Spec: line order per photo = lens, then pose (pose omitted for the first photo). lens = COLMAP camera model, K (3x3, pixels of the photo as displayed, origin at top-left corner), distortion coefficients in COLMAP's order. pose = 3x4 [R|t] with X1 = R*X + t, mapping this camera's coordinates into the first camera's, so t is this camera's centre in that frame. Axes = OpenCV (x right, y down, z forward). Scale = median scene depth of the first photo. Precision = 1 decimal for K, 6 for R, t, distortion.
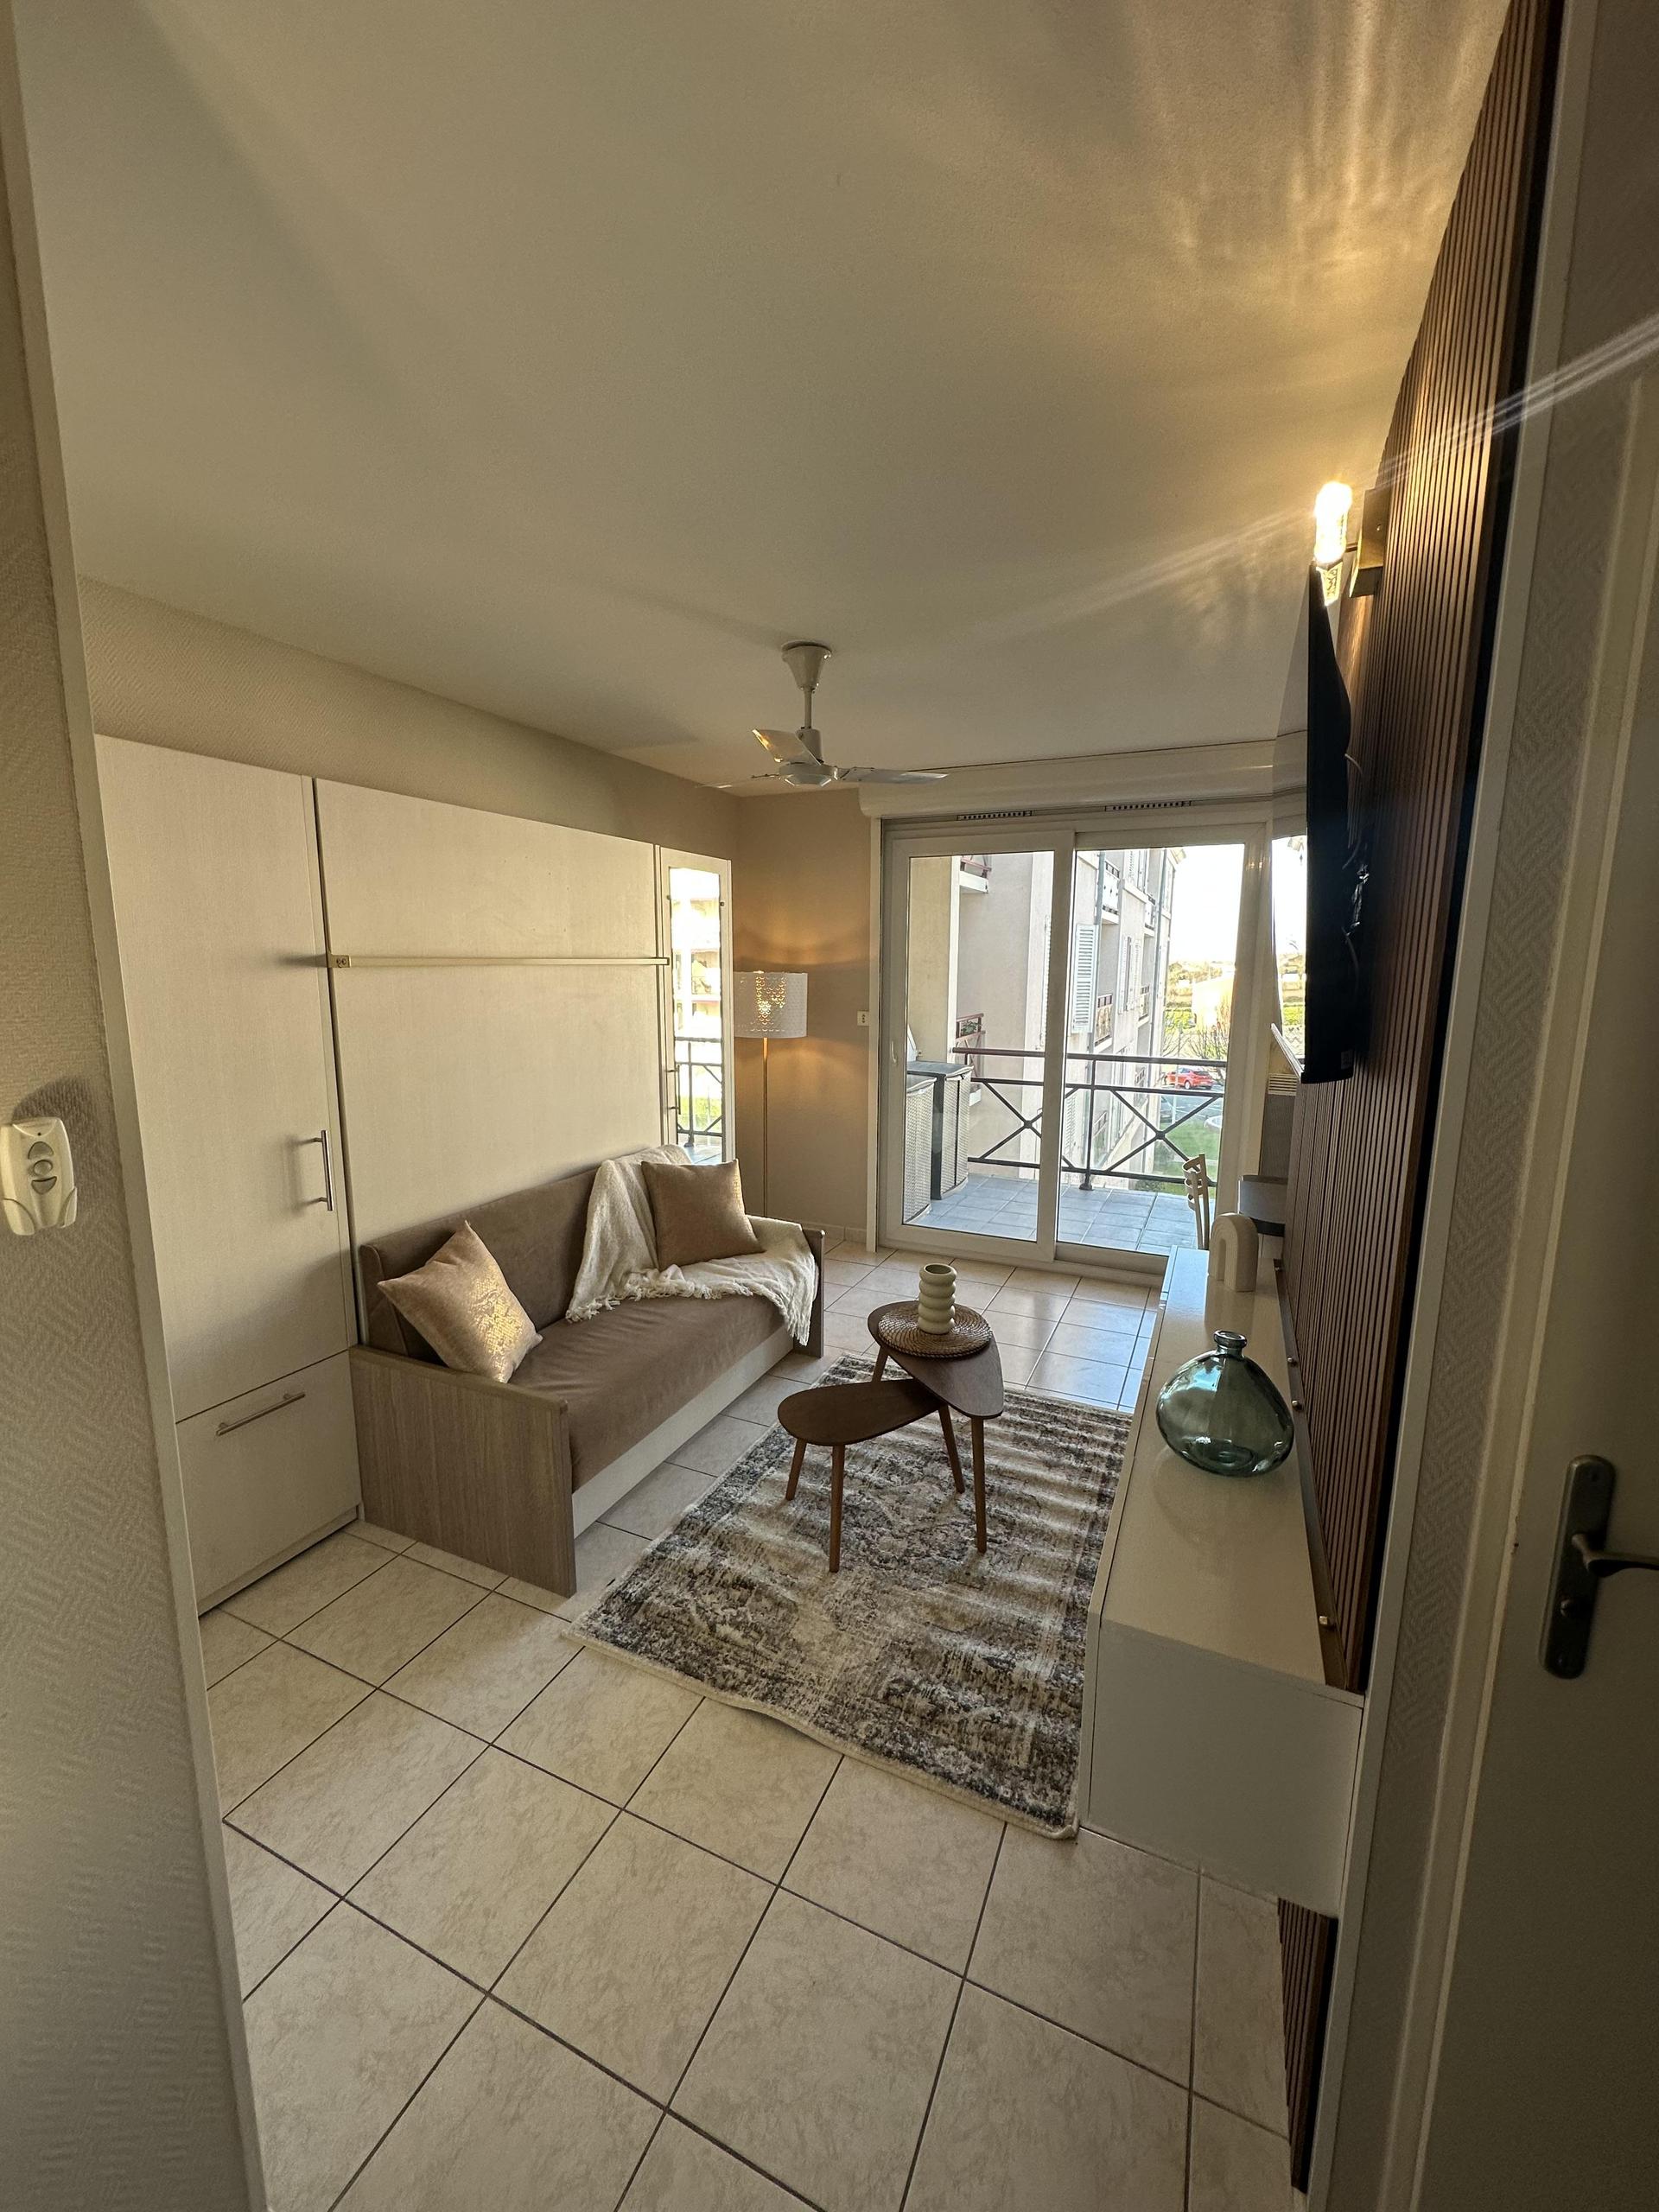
lens RADIAL K [[886.0, 0, 825.2], [0, 886.0, 1102.8], [0, 0, 1]] dist [-0.001105, 0.000103]
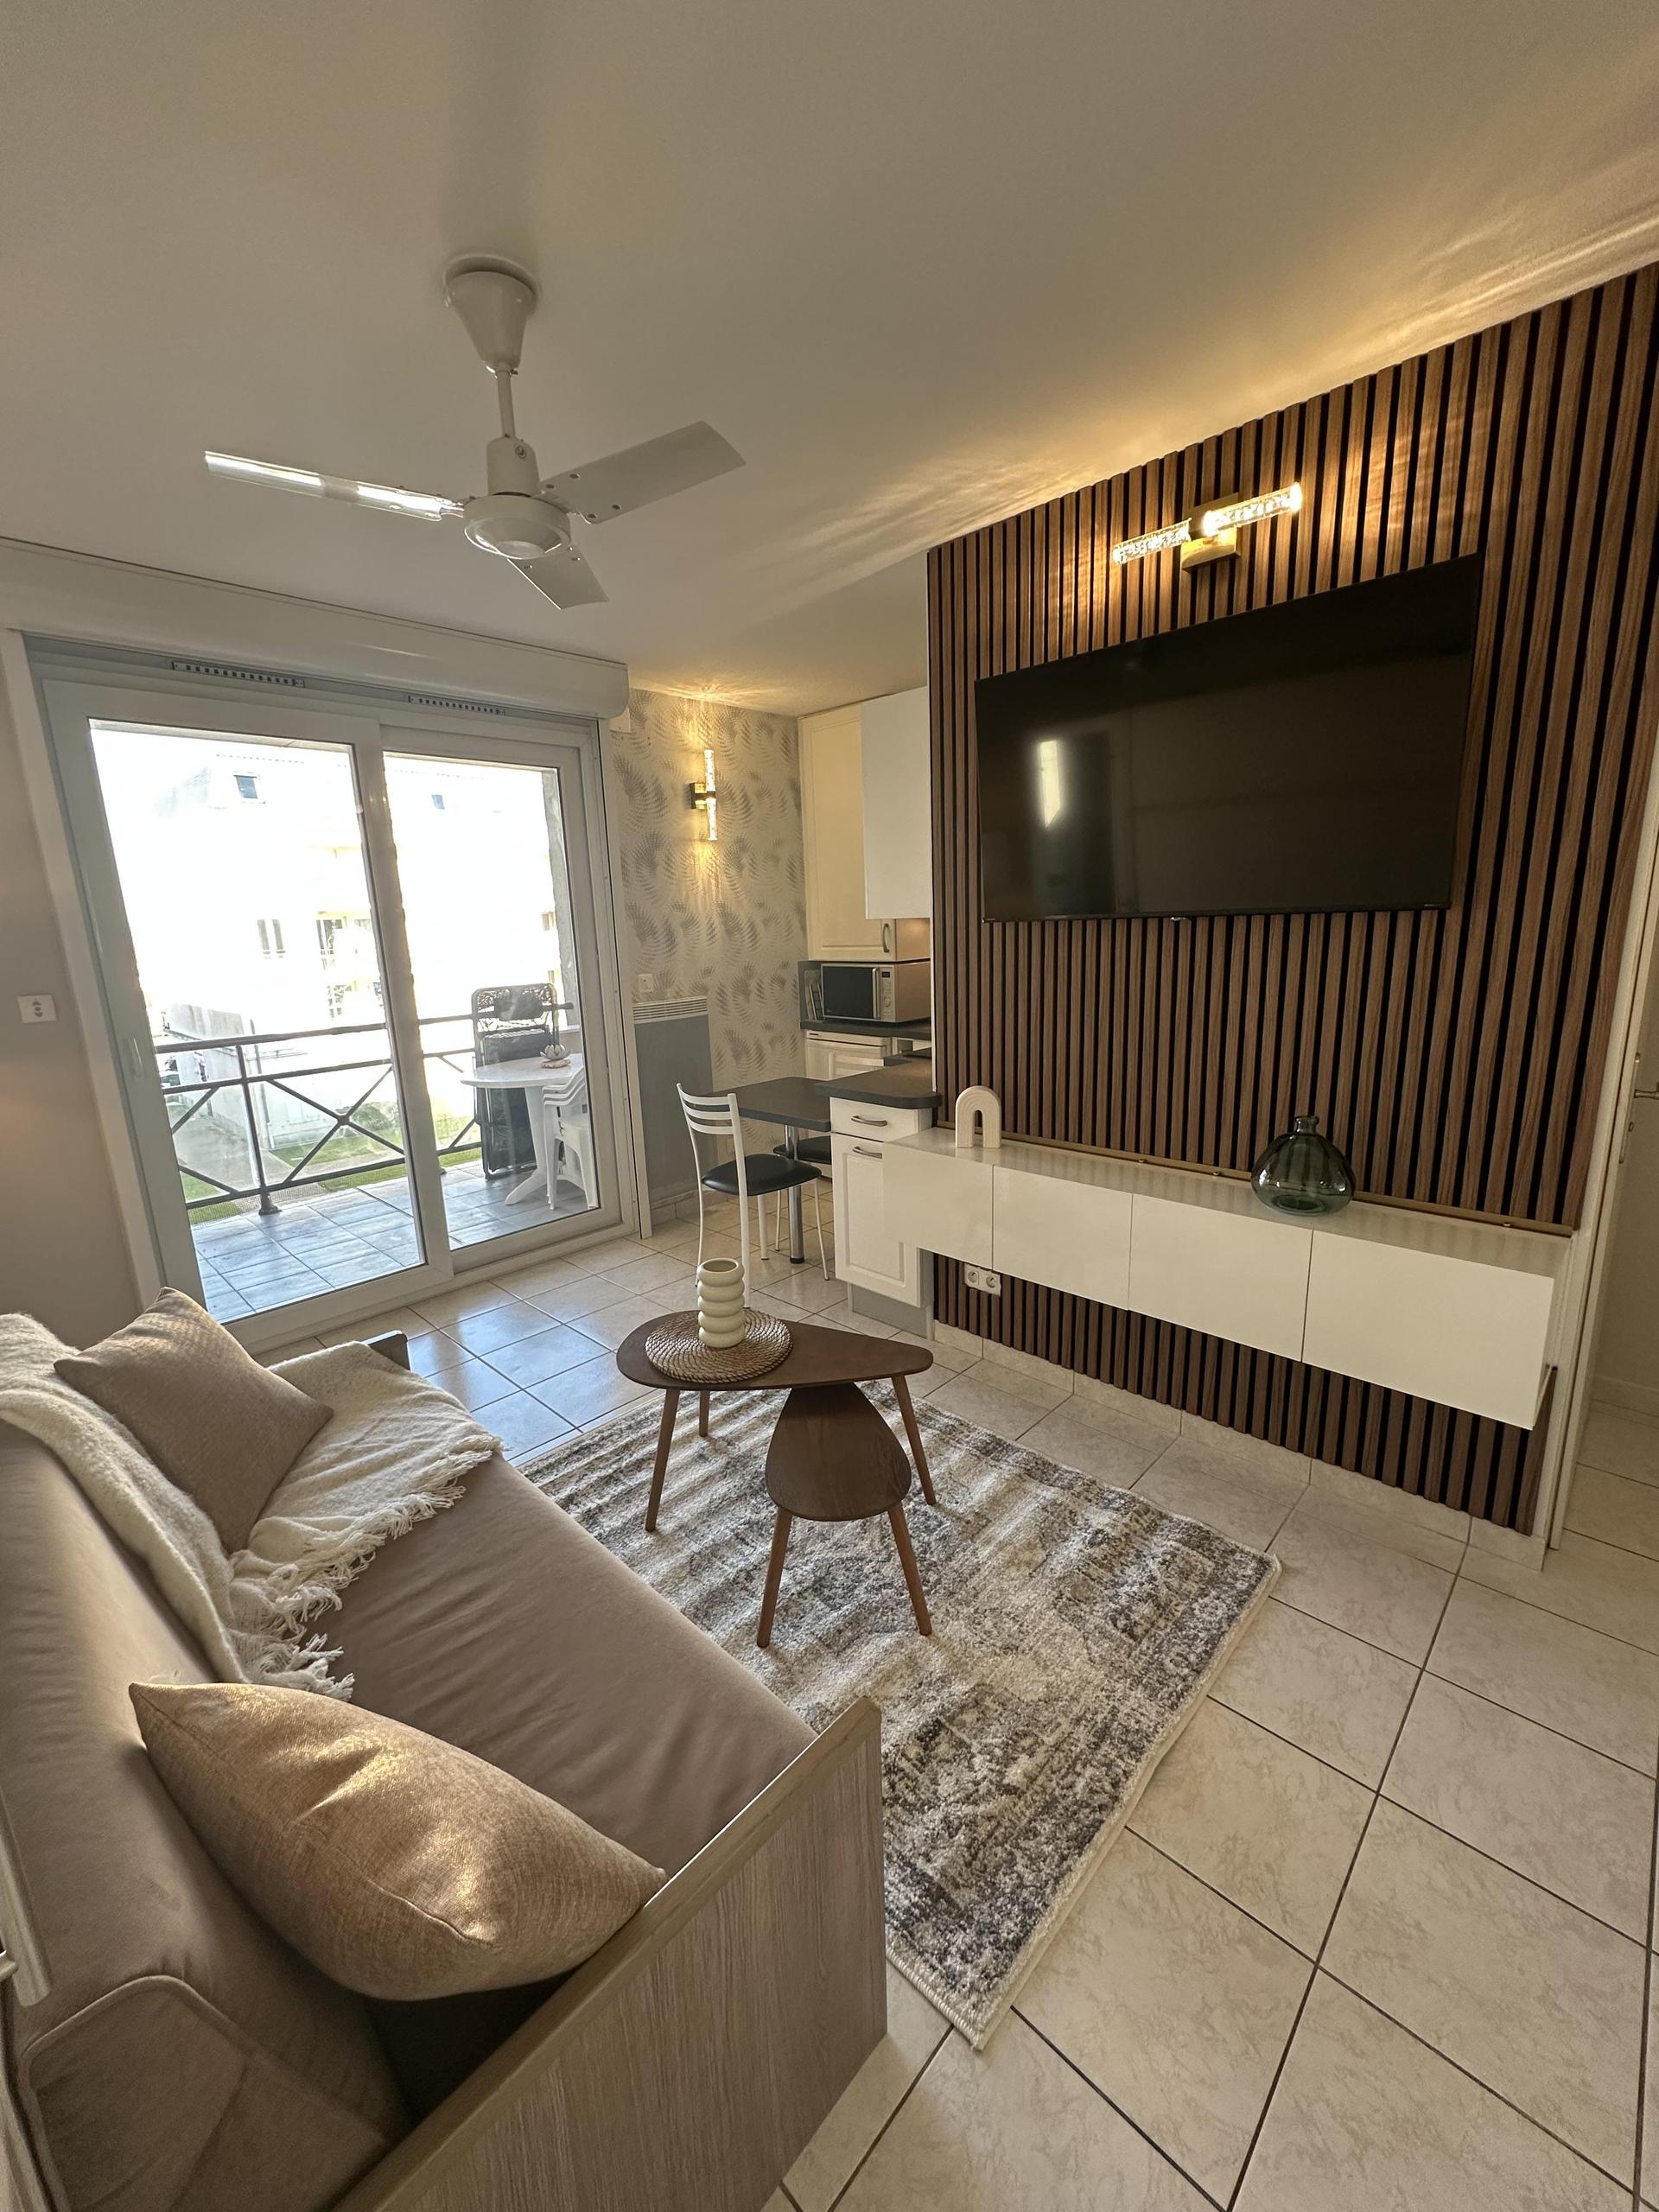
lens RADIAL K [[886.0, 0, 827.6], [0, 886.0, 1105.9], [0, 0, 1]] dist [-0.001105, 0.000103]
pose [[0.323104, -0.213374, 0.921995, -0.702910], [0.185655, 0.969611, 0.159333, -0.074088], [-0.927974, 0.119692, 0.352899, 0.814173]]
